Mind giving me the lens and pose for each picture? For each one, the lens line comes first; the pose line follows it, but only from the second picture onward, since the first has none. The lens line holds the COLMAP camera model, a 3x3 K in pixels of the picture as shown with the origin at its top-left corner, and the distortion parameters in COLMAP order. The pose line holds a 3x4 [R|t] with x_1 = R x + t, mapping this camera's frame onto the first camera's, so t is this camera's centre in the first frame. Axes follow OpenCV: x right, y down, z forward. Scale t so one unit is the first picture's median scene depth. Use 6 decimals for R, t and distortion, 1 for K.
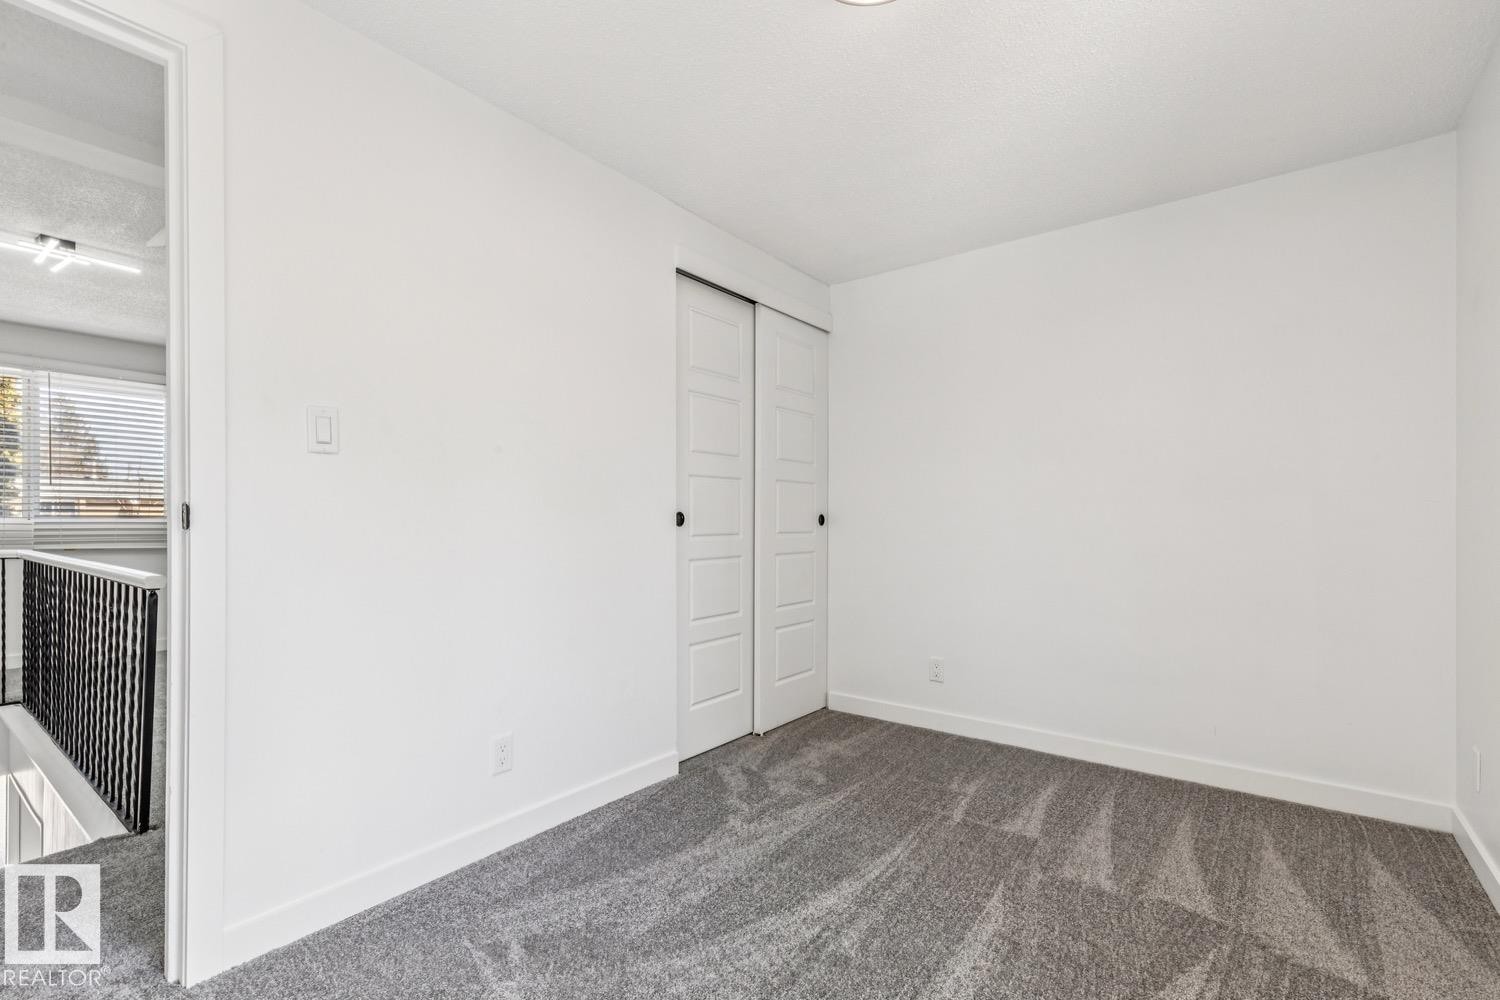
lens RADIAL K [[689.3, 0, 746.1], [0, 689.3, 511.9], [0, 0, 1]] dist [0.003002, 0.000588]
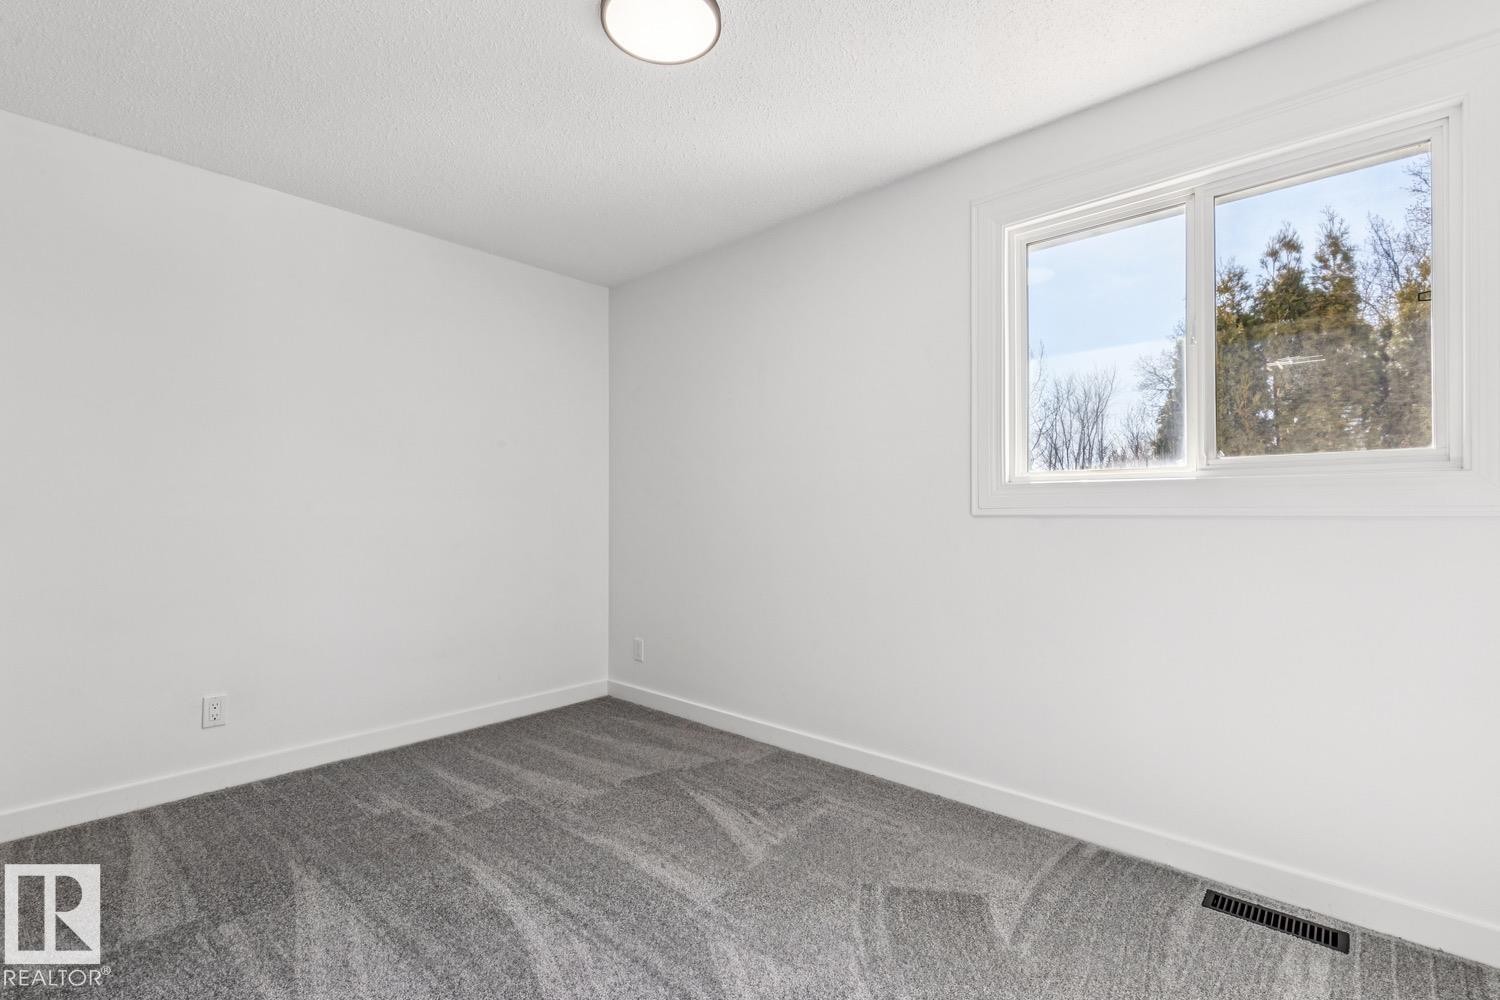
lens RADIAL K [[689.3, 0, 745.0], [0, 689.3, 492.6], [0, 0, 1]] dist [0.003002, 0.000588]
pose [[0.088535, 0.022494, 0.995819, -0.687977], [-0.000860, 0.999746, -0.022507, 0.009695], [-0.996073, 0.001137, 0.088532, 0.559149]]
